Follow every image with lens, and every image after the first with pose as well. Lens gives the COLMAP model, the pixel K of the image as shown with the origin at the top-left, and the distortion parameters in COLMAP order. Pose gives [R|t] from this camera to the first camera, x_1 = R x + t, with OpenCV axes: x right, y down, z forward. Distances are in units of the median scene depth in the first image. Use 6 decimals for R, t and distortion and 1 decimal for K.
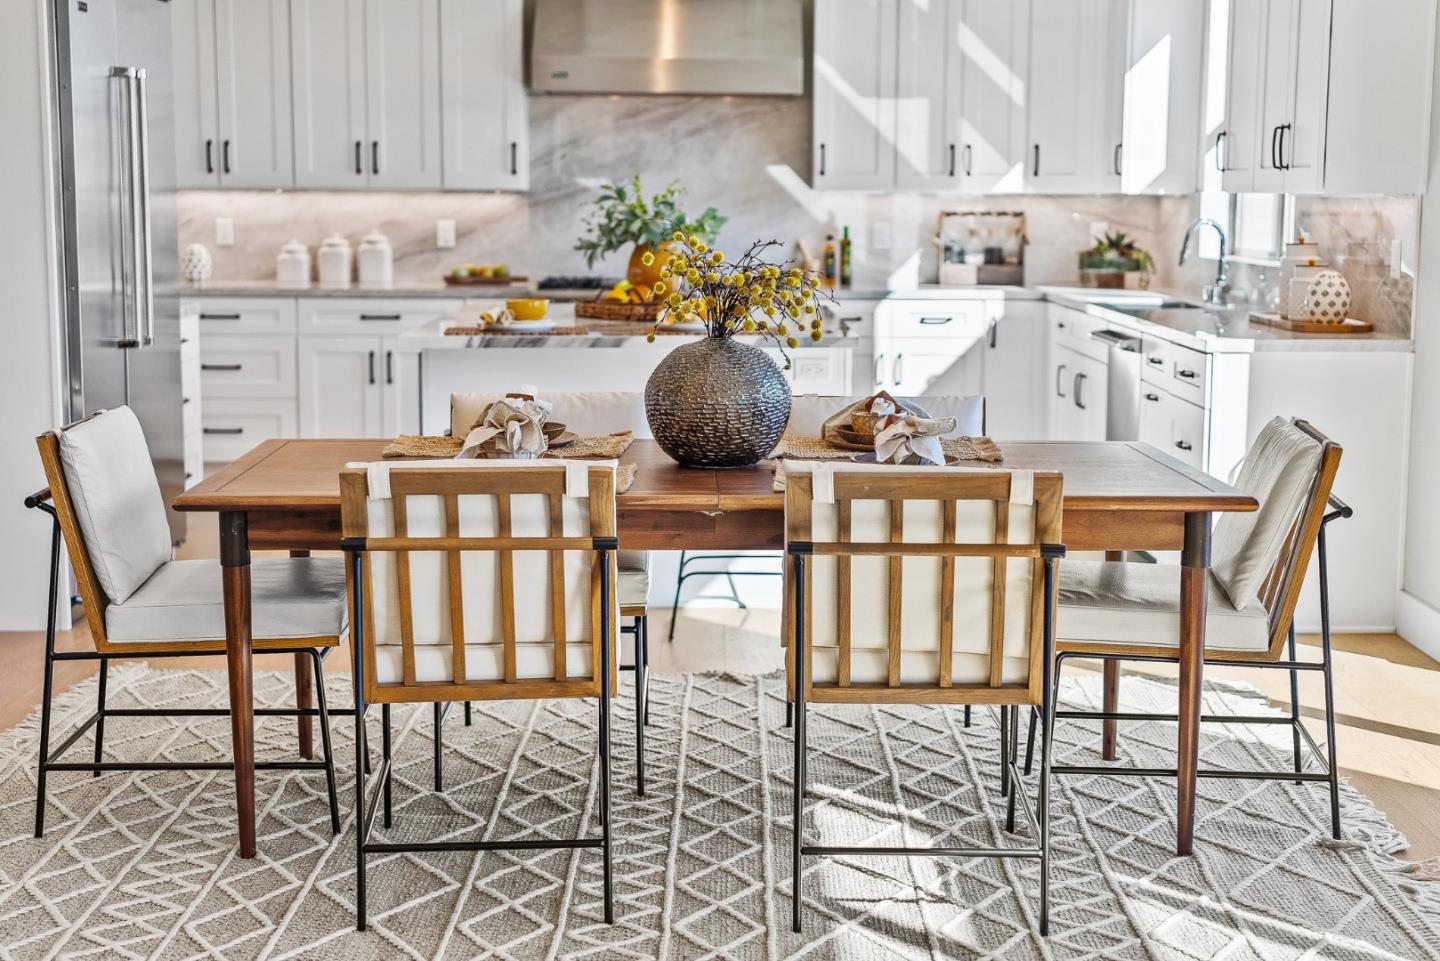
lens RADIAL K [[2148.8, 0, 719.5], [0, 2148.8, 482.0], [0, 0, 1]] dist [-0.030761, 0.000000]
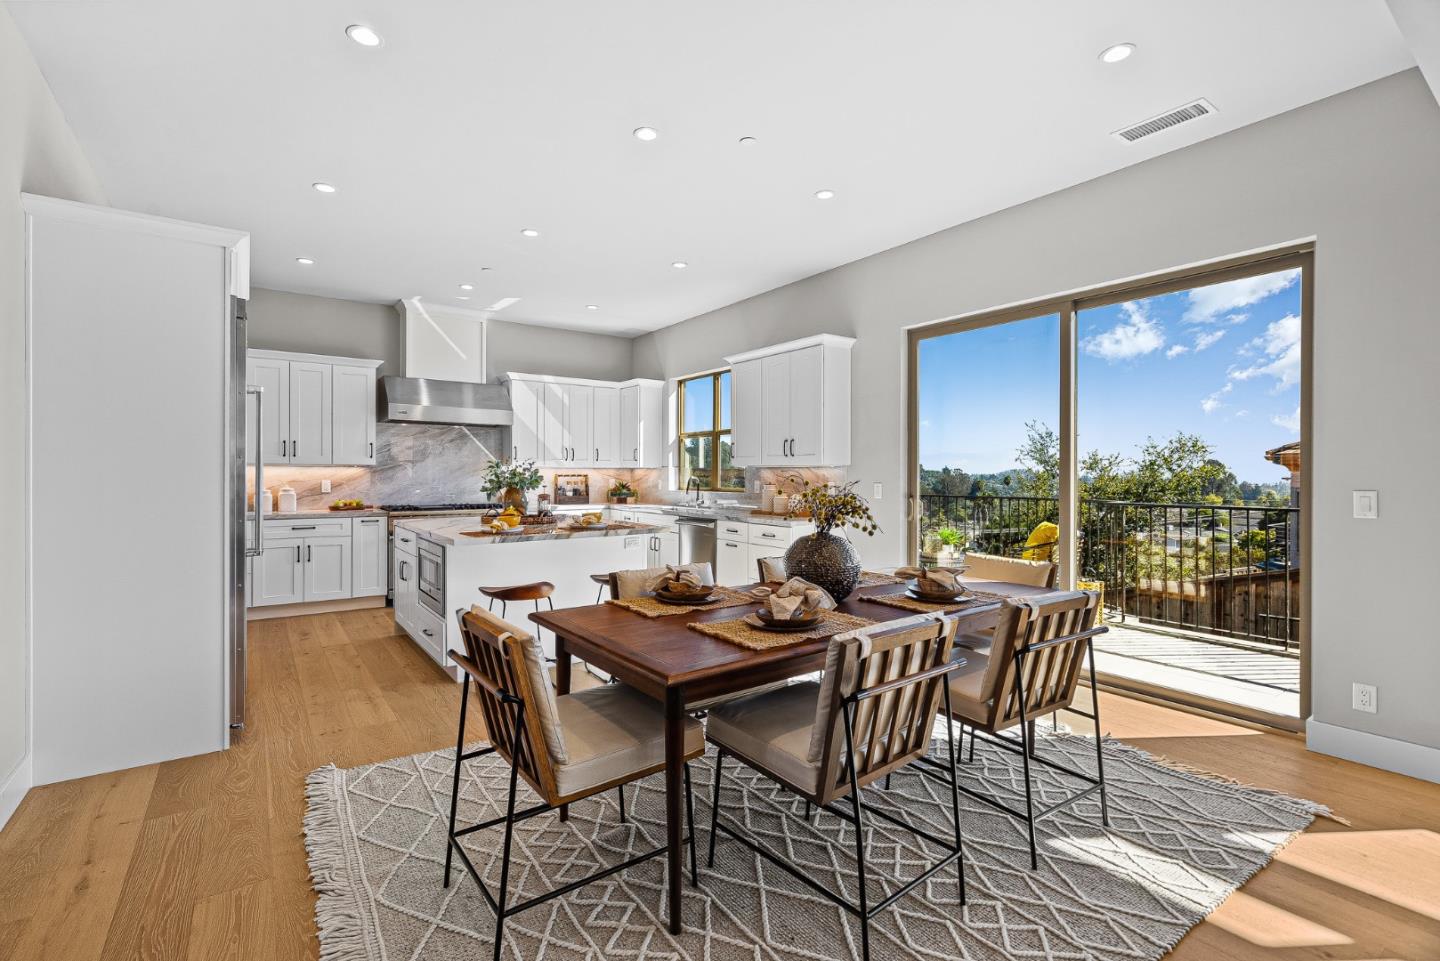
lens RADIAL K [[660.1, 0, 722.8], [0, 660.1, 475.0], [0, 0, 1]] dist [-0.004064, 0.004567]
pose [[0.807977, -0.002760, 0.589208, -0.195353], [0.080390, 0.991155, -0.105594, -0.029102], [-0.583705, 0.132684, 0.801052, 0.272662]]
